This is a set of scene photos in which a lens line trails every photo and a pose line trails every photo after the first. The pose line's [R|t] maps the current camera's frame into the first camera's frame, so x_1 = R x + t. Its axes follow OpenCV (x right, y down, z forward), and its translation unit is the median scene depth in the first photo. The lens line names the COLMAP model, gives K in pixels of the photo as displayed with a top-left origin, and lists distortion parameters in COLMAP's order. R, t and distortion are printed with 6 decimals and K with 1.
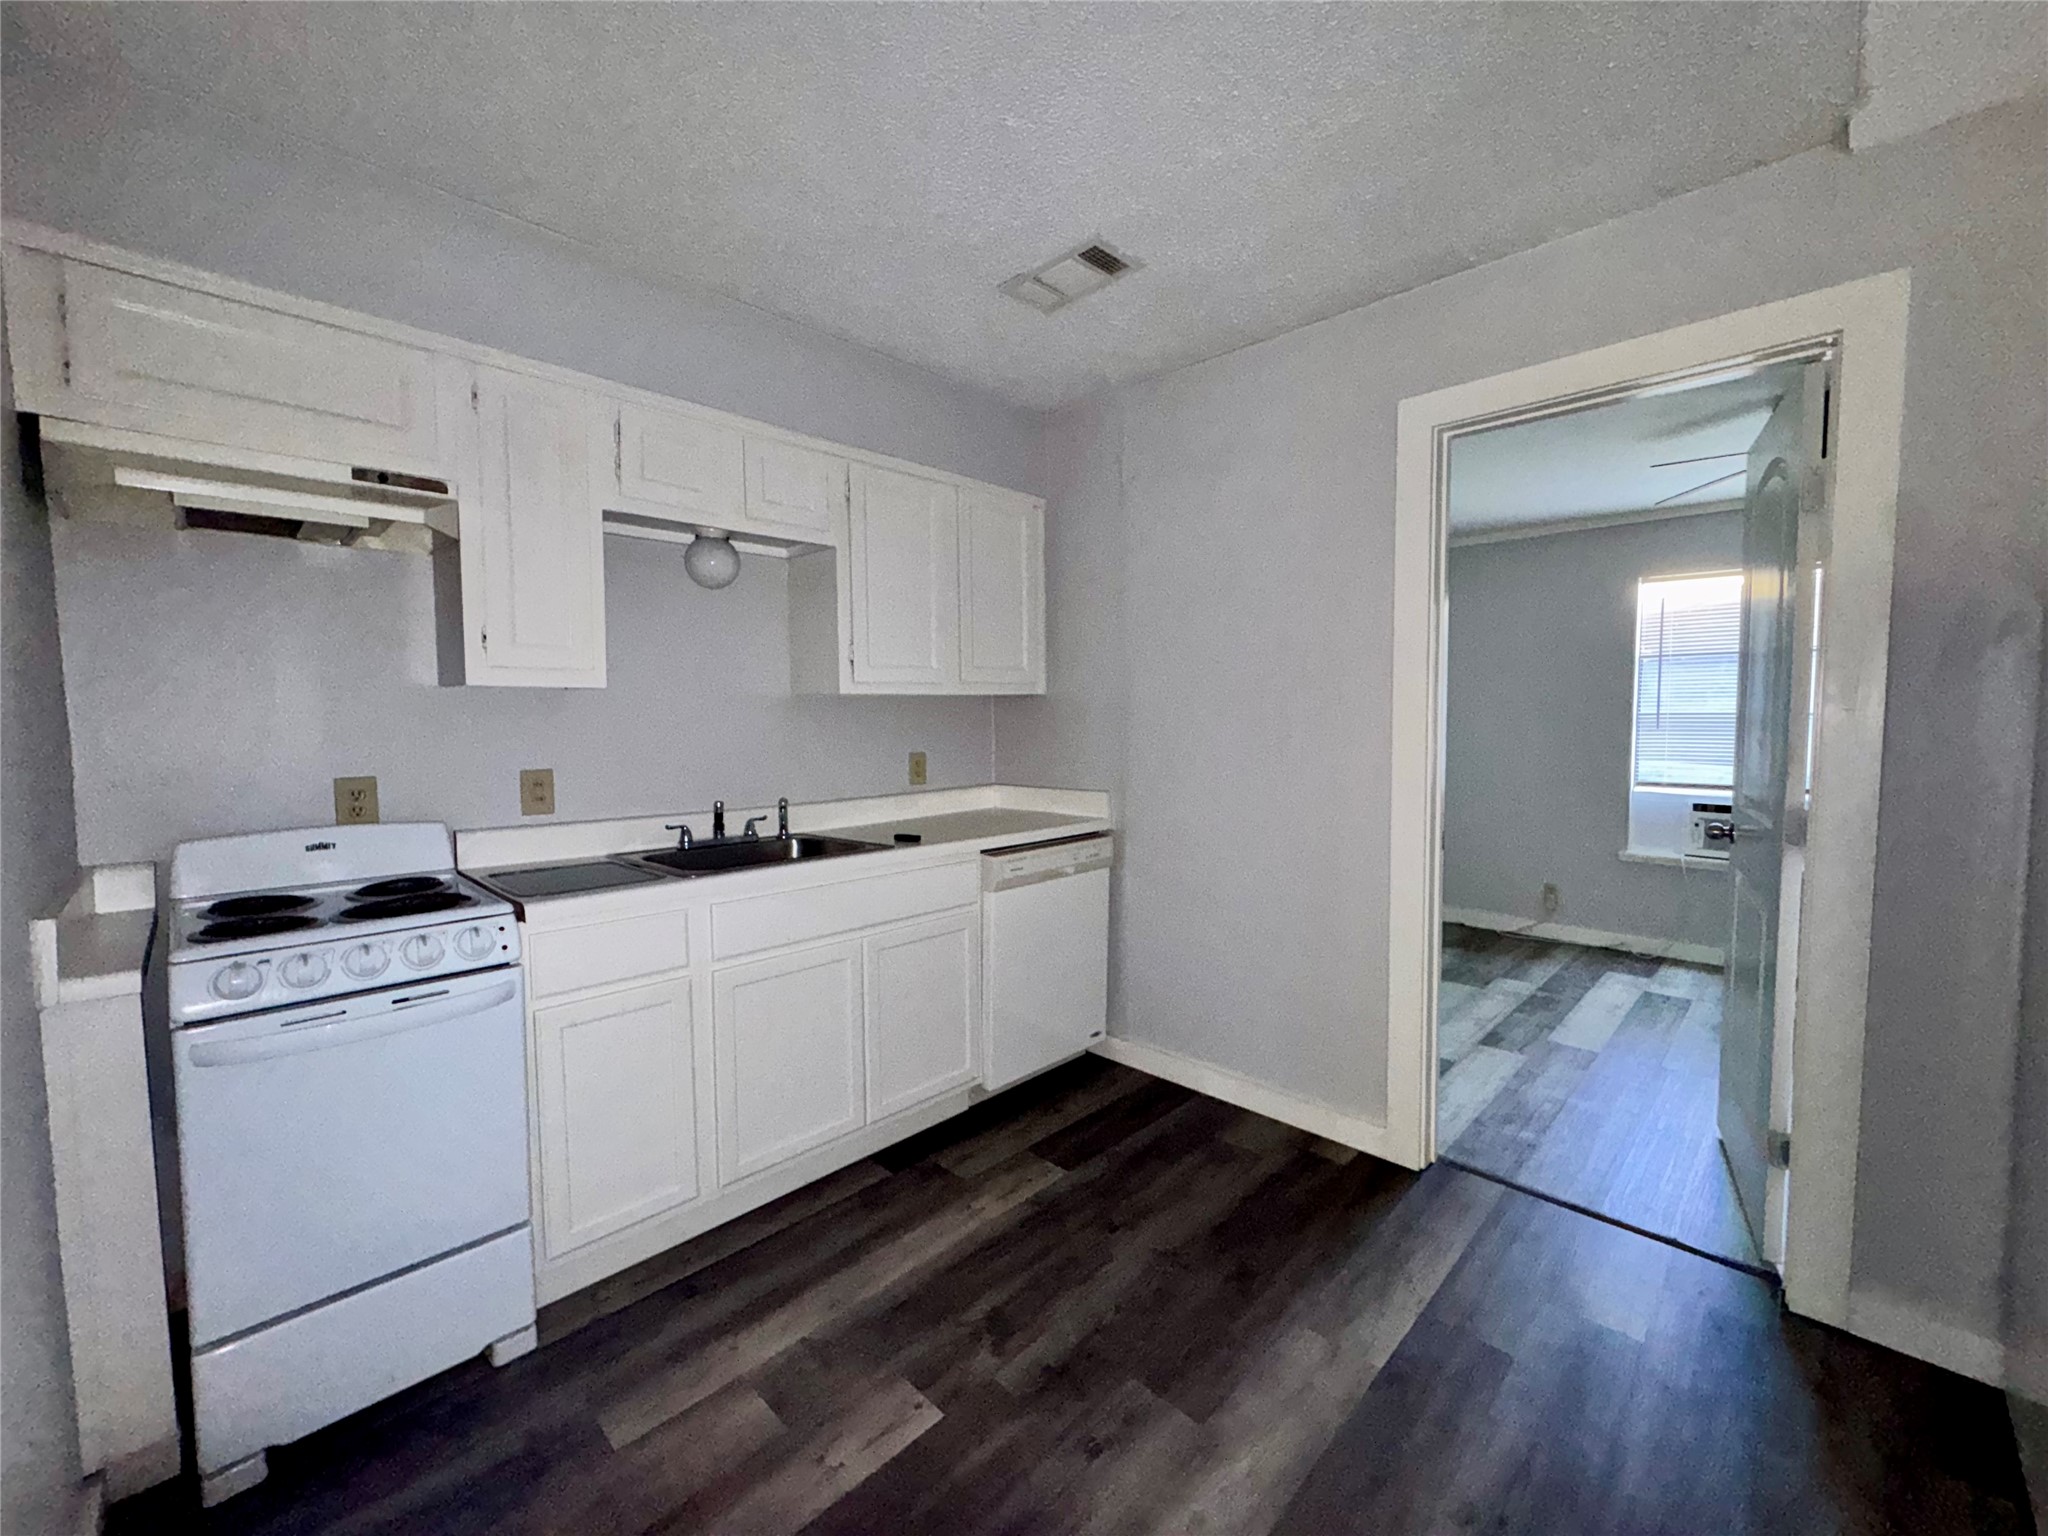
lens RADIAL K [[829.0, 0, 1021.7], [0, 829.0, 762.0], [0, 0, 1]] dist [0.000588, 0.000324]
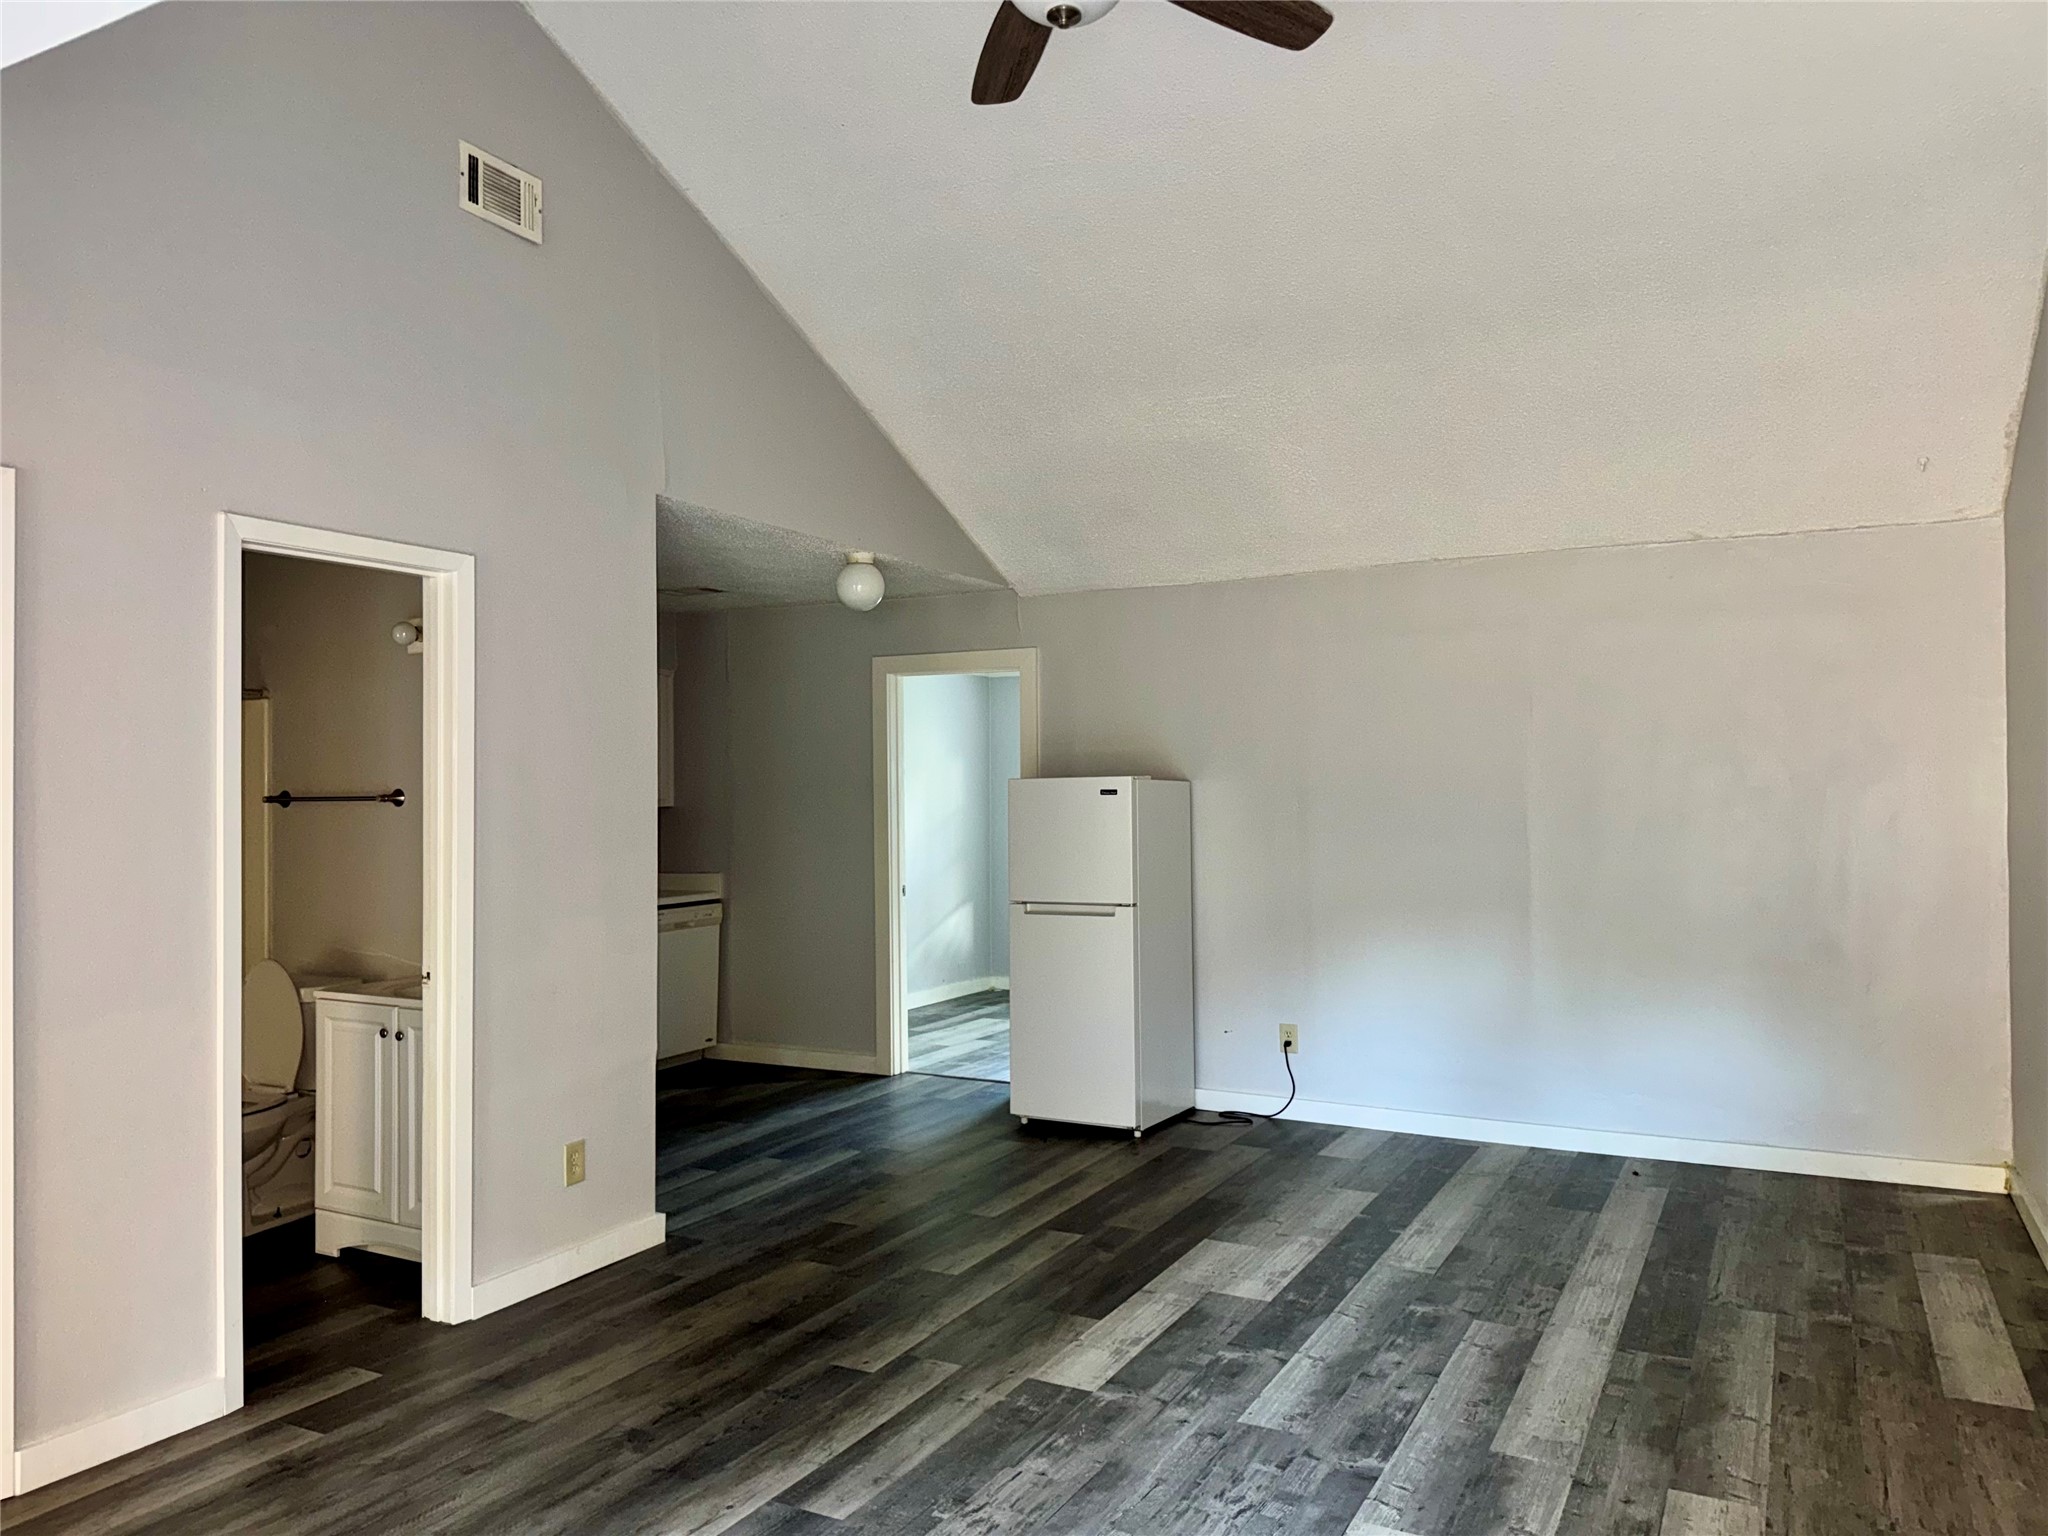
lens RADIAL K [[1443.1, 0, 1031.3], [0, 1443.1, 762.7], [0, 0, 1]] dist [0.120194, -0.181550]
pose [[0.957145, 0.003001, 0.289594, -0.166509], [0.019805, 0.996927, -0.075790, 0.070758], [-0.288932, 0.078278, 0.954144, -2.449096]]
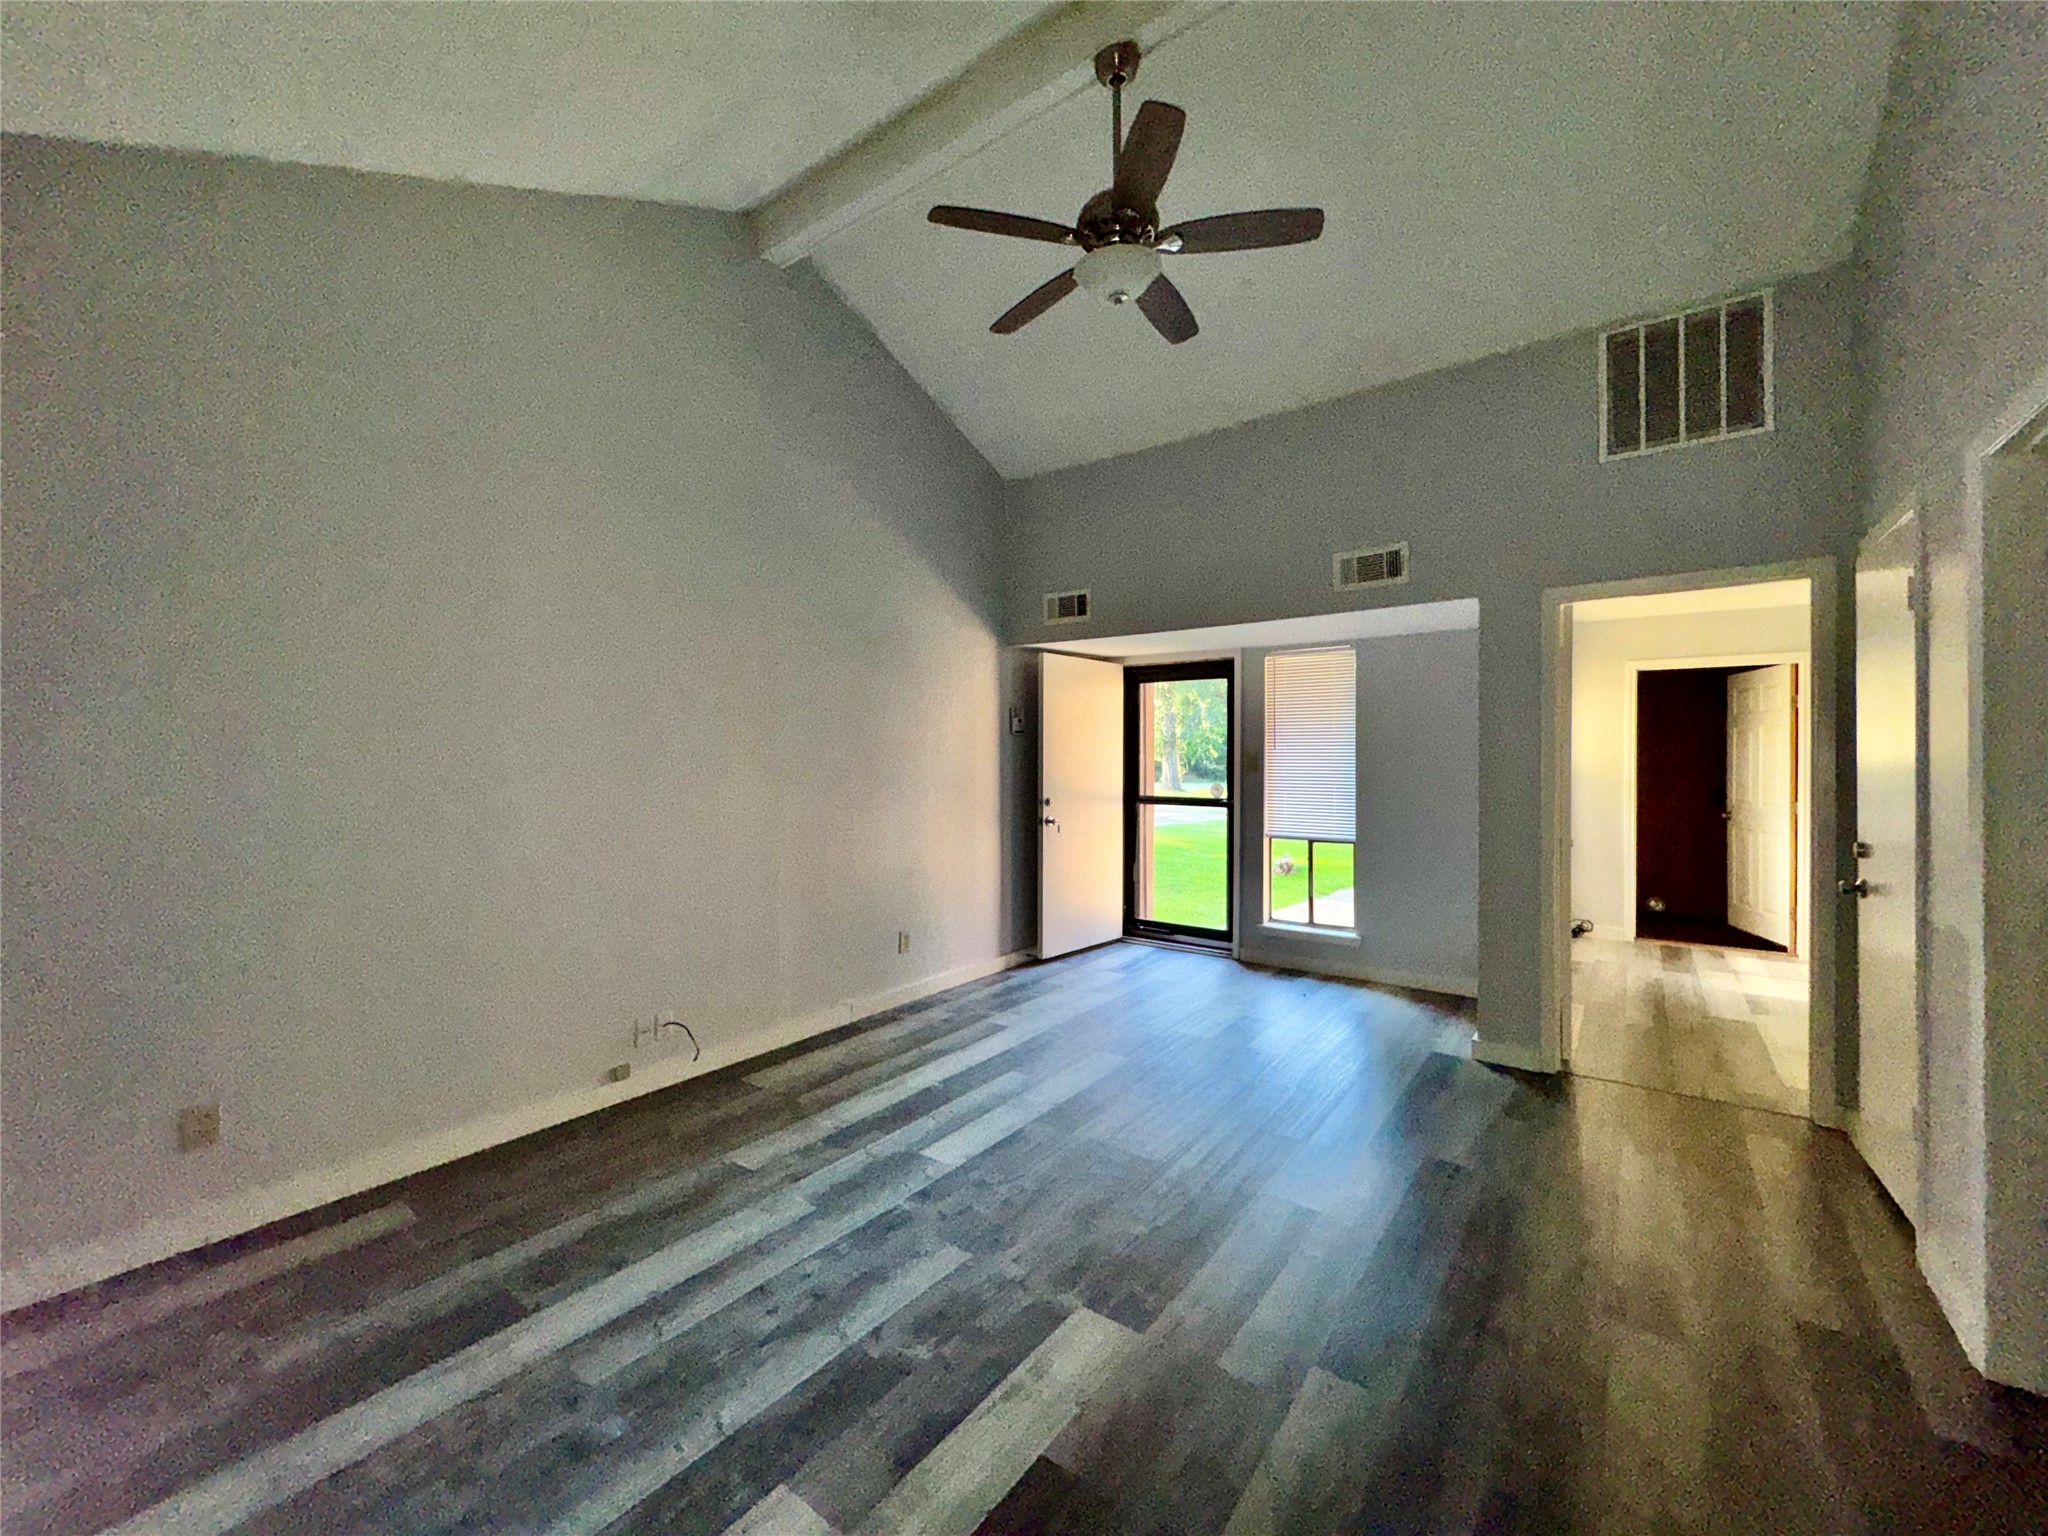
lens RADIAL K [[816.4, 0, 1023.2], [0, 816.4, 763.2], [0, 0, 1]] dist [-0.002324, -0.000193]
pose [[-0.991261, 0.008357, -0.131653, 0.607209], [-0.000520, 0.997736, 0.067252, -0.064497], [0.131917, 0.066733, -0.989012, 0.189808]]
